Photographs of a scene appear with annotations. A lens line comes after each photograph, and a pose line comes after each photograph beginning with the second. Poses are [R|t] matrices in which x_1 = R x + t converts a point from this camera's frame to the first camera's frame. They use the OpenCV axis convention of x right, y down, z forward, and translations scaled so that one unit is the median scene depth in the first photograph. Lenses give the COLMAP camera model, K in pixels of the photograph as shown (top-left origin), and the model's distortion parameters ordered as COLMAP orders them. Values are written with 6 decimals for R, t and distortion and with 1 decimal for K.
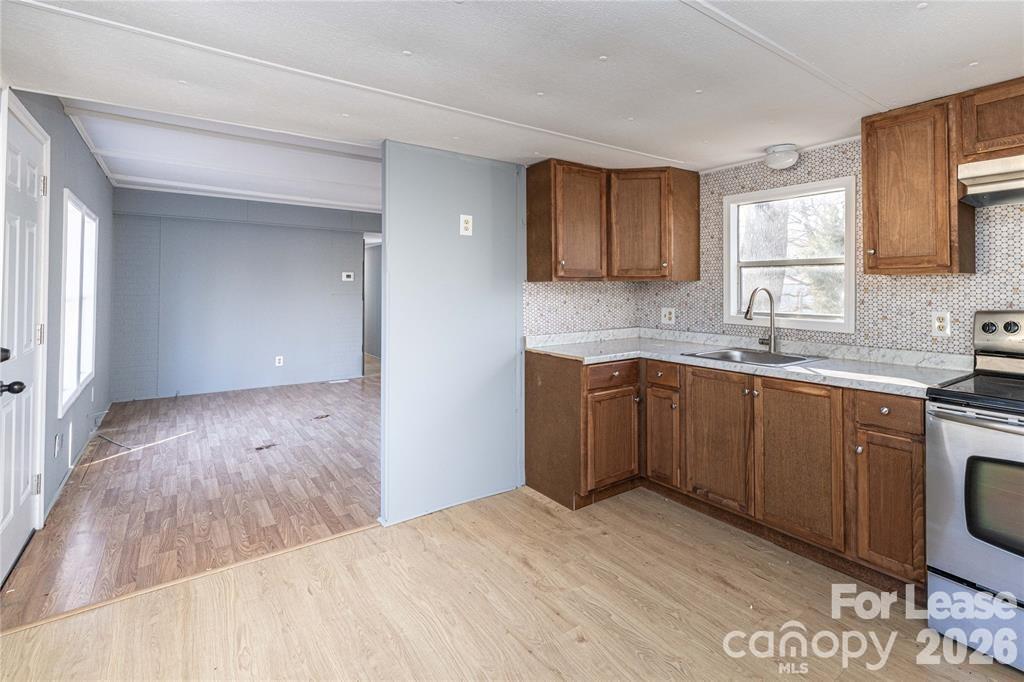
lens RADIAL K [[488.2, 0, 599.1], [0, 488.2, 279.4], [0, 0, 1]] dist [0.000824, 0.000766]
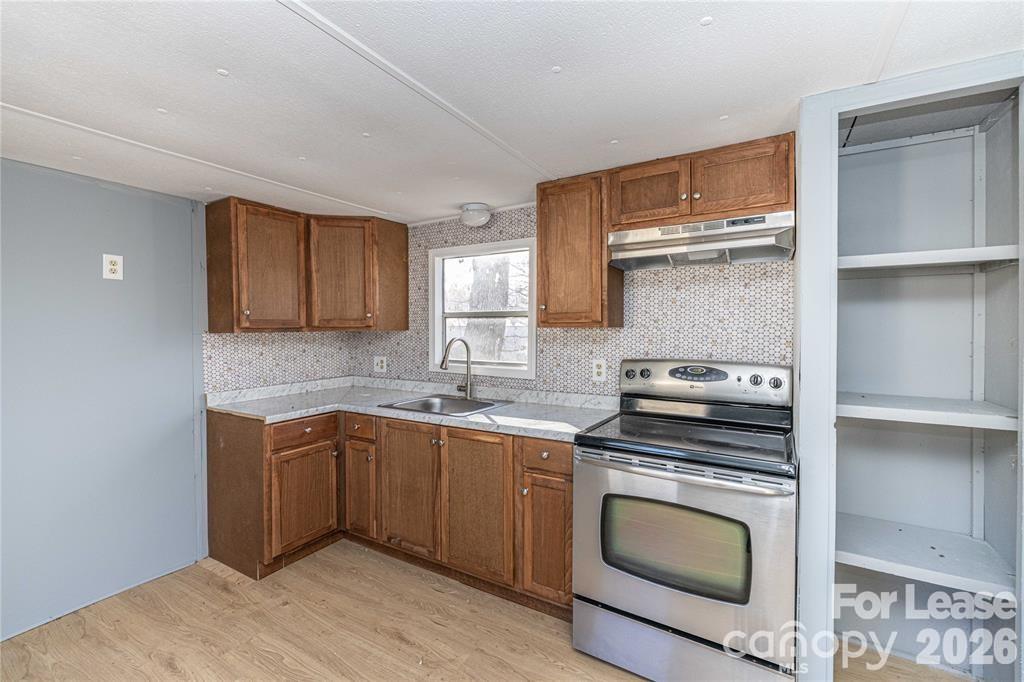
lens RADIAL K [[425.5, 0, 508.6], [0, 425.5, 334.7], [0, 0, 1]] dist [0.000333, 0.000833]
pose [[0.947690, -0.008192, 0.319088, 0.148242], [-0.002162, 0.999483, 0.032080, -0.021484], [-0.319186, -0.031092, 0.947182, 0.095922]]
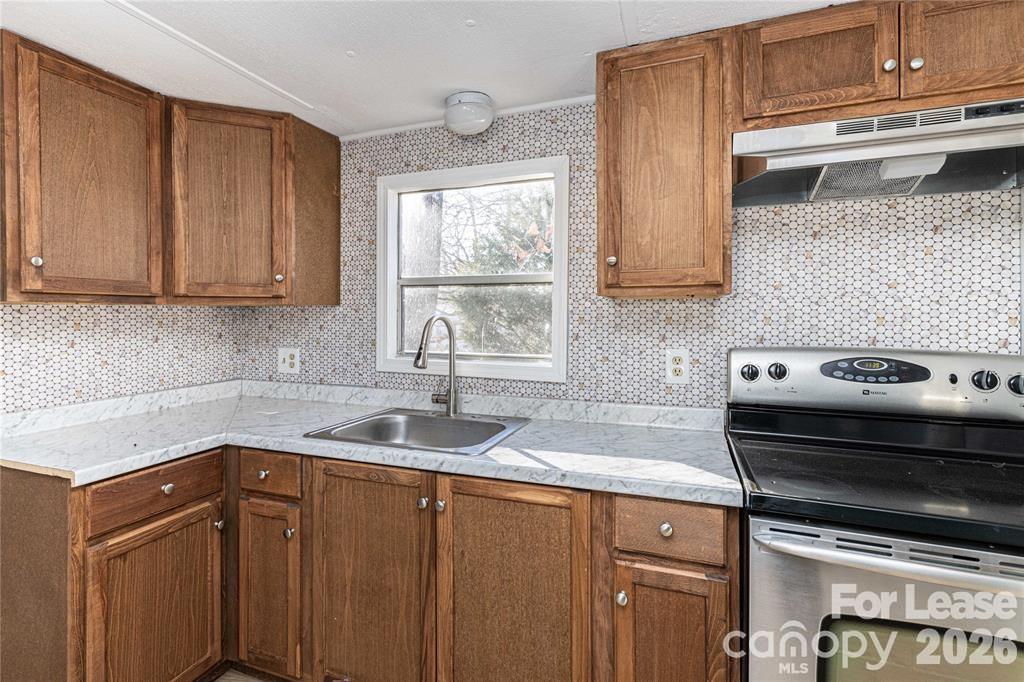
lens RADIAL K [[475.0, 0, 483.5], [0, 475.0, 319.4], [0, 0, 1]] dist [-0.001135, 0.000287]
pose [[0.880182, 0.000030, 0.474637, 0.092948], [-0.009598, 0.999797, 0.017735, 0.009564], [-0.474540, -0.020166, 0.880003, 0.439349]]
